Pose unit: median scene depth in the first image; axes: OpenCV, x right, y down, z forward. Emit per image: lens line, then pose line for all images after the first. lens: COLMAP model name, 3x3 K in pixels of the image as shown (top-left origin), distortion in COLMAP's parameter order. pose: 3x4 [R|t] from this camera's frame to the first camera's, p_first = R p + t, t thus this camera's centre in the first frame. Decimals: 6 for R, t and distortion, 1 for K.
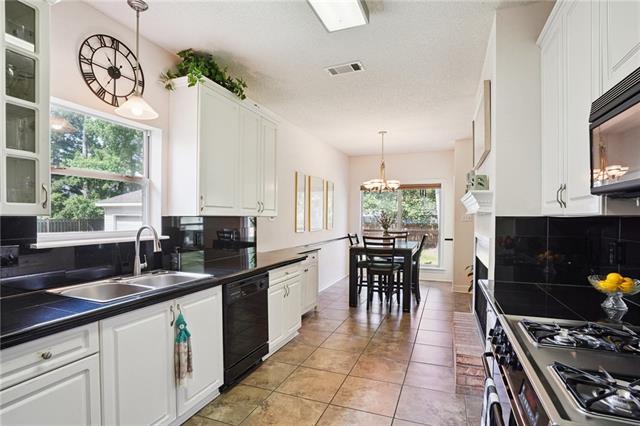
lens RADIAL K [[312.0, 0, 319.4], [0, 312.0, 215.1], [0, 0, 1]] dist [-0.036130, -0.000159]
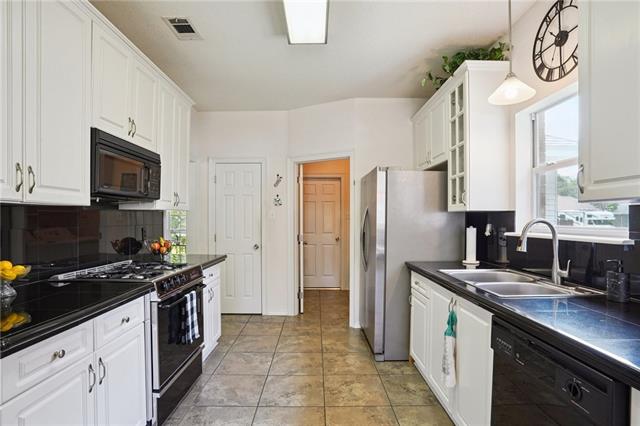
lens RADIAL K [[312.0, 0, 319.4], [0, 312.0, 215.1], [0, 0, 1]] dist [-0.036130, -0.000159]
pose [[-0.925890, -0.001681, -0.377790, 0.267409], [0.001786, 0.999959, -0.008829, 0.027946], [0.377789, -0.008849, -0.925849, 1.553112]]
